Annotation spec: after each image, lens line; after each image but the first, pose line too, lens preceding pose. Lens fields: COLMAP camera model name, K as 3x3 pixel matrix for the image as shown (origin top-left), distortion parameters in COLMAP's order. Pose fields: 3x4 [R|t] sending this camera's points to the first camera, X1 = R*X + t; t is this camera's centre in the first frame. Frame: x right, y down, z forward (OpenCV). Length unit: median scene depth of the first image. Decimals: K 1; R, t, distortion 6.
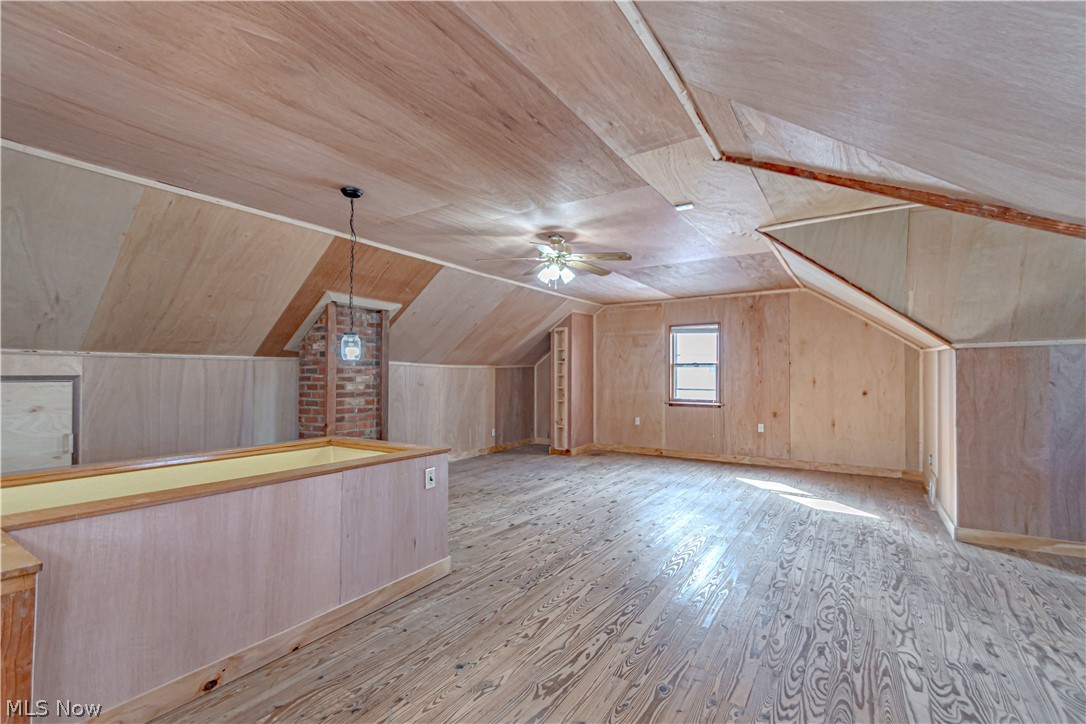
lens RADIAL K [[478.8, 0, 546.1], [0, 478.8, 366.6], [0, 0, 1]] dist [0.000425, -0.001003]
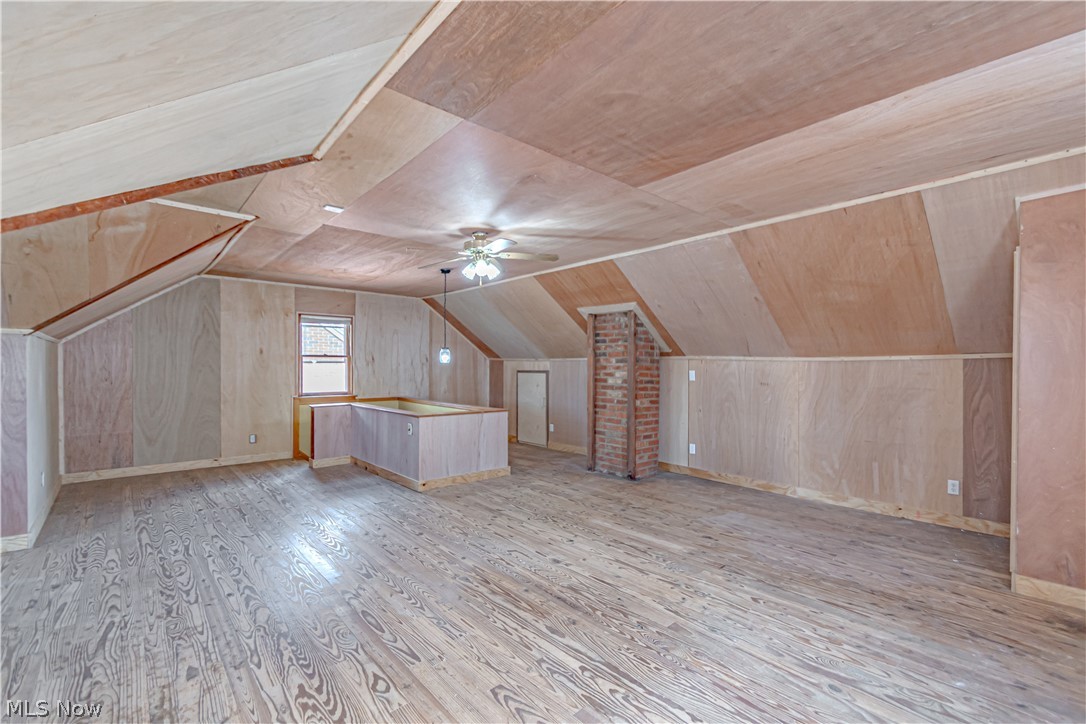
lens RADIAL K [[478.8, 0, 542.1], [0, 478.8, 368.9], [0, 0, 1]] dist [0.000425, -0.001003]
pose [[-0.272081, -0.000049, -0.962274, 0.797470], [0.014291, 0.999890, -0.004092, 0.015128], [0.962168, -0.014865, -0.272050, 1.175812]]
